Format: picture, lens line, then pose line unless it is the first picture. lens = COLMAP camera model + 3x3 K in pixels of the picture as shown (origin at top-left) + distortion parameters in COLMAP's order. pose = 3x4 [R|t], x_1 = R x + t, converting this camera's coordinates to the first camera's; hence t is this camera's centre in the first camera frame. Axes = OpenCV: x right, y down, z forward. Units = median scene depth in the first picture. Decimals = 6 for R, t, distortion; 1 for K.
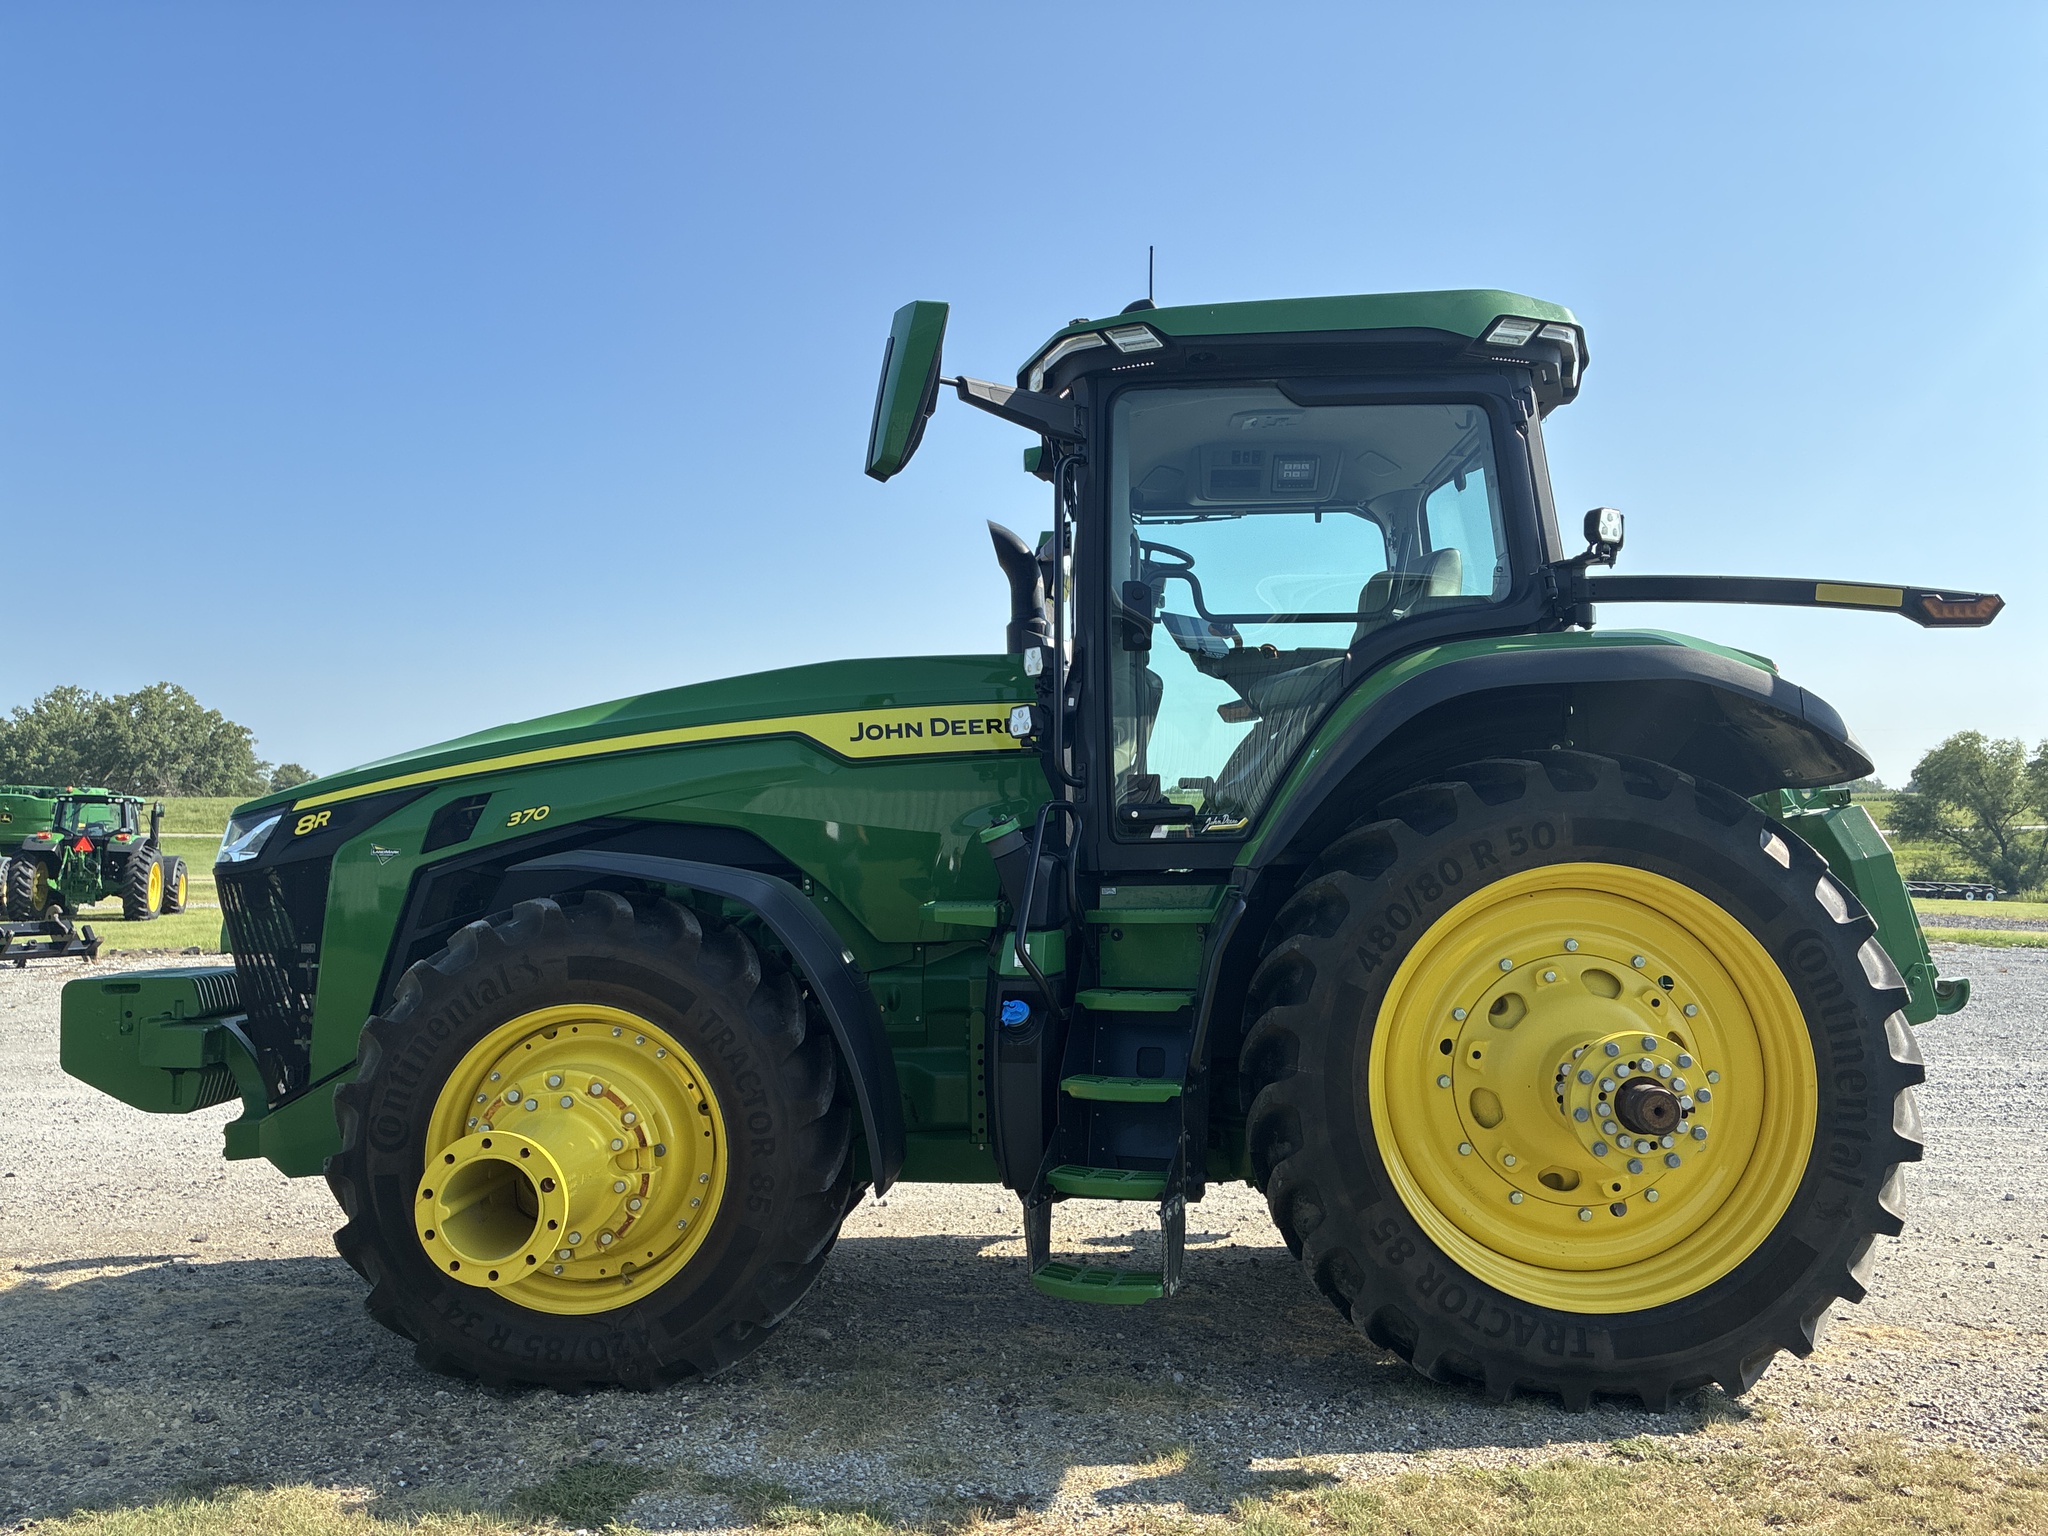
lens RADIAL K [[1538.1, 0, 1024.7], [0, 1538.1, 813.8], [0, 0, 1]] dist [0.006331, -0.000605]
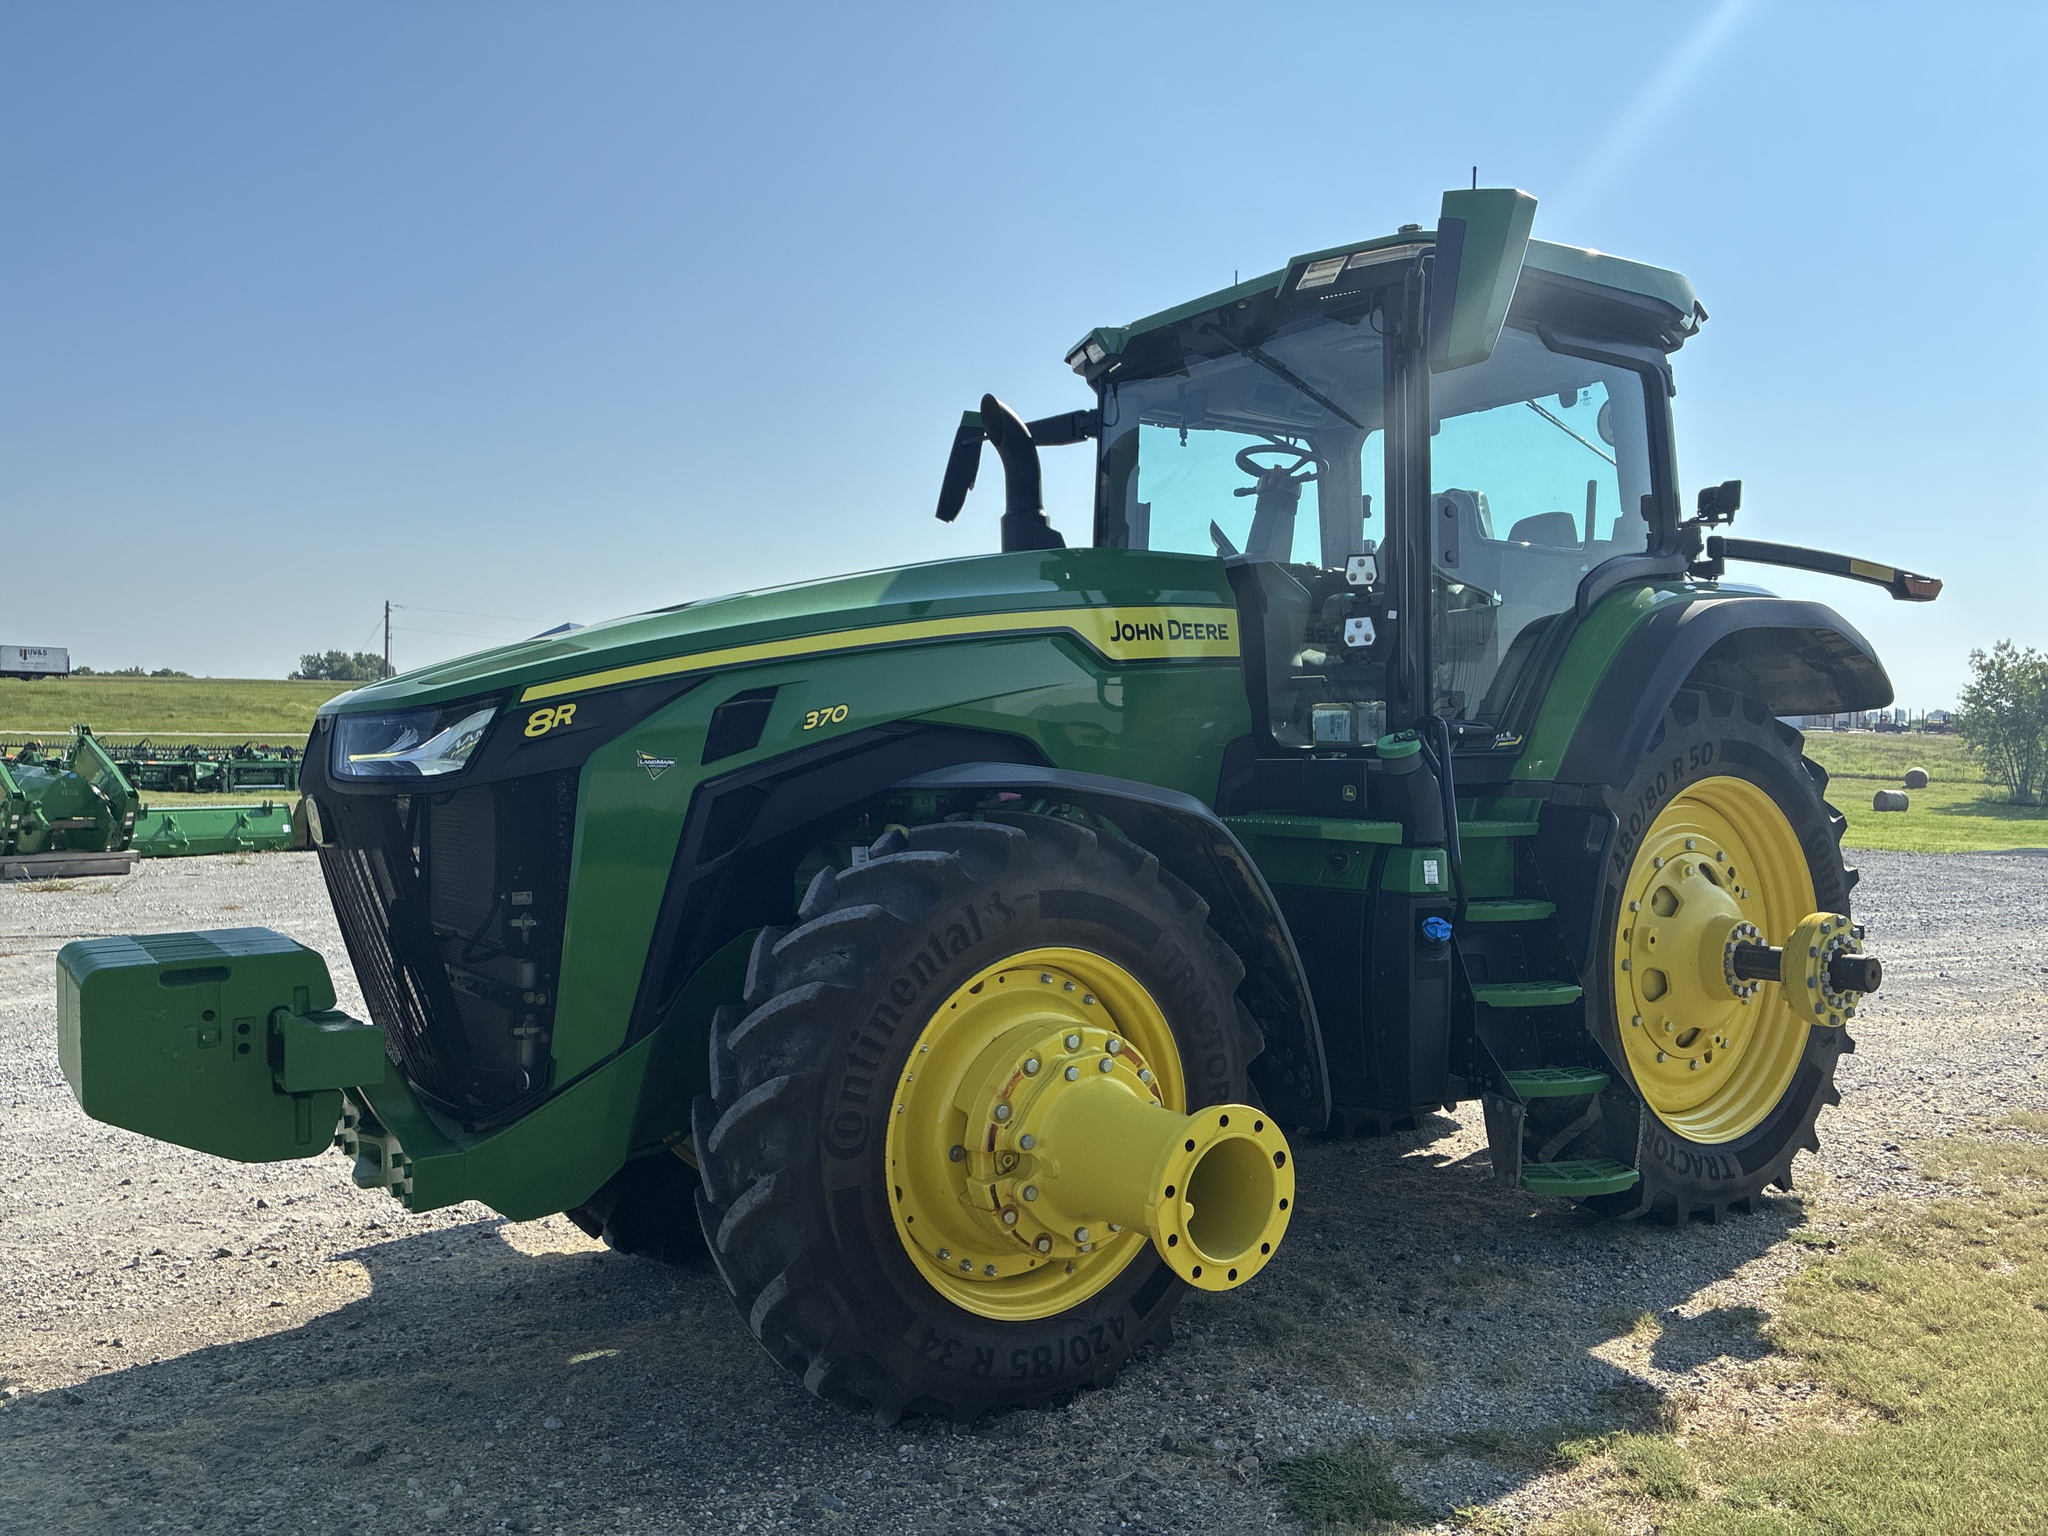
lens RADIAL K [[1502.6, 0, 1045.3], [0, 1502.6, 815.1], [0, 0, 1]] dist [0.006024, 0.005964]
pose [[0.816012, -0.016268, 0.577806, -0.760482], [-0.021295, 0.998079, 0.058175, 0.004996], [-0.577642, -0.059776, 0.814099, 0.348688]]
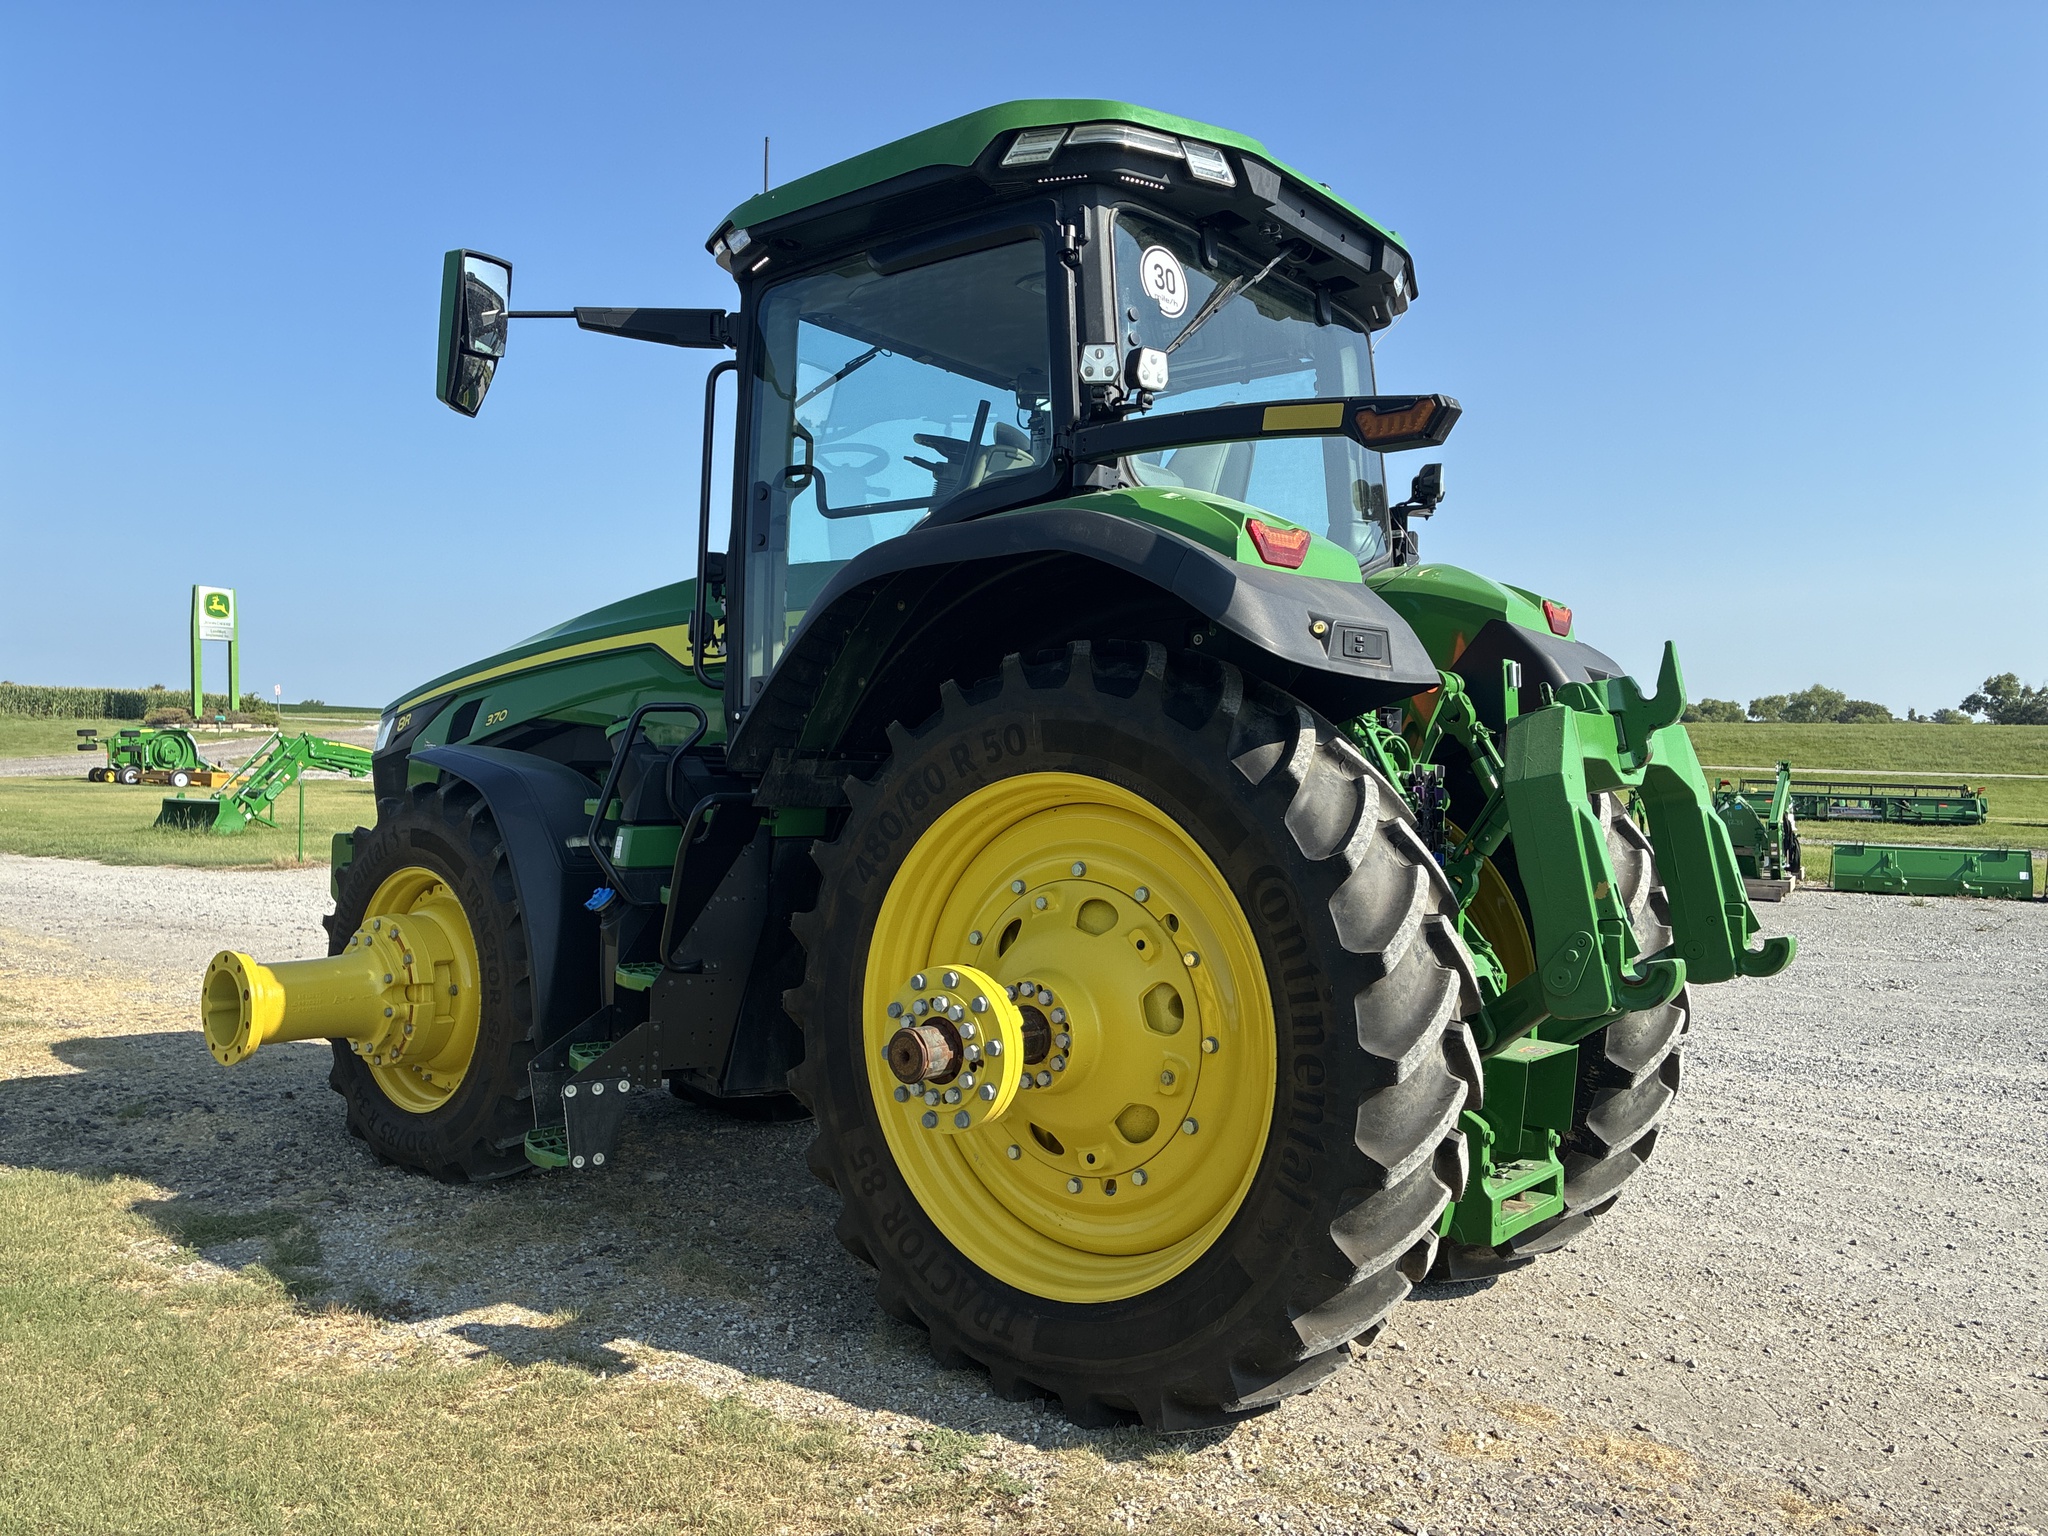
lens RADIAL K [[1553.7, 0, 1024.0], [0, 1553.7, 768.0], [0, 0, 1]] dist [0.005627, 0.002789]
pose [[0.790212, 0.023389, -0.612387, 0.871040], [-0.013259, 0.999690, 0.021071, 0.011357], [0.612690, -0.008531, 0.790277, 0.307248]]
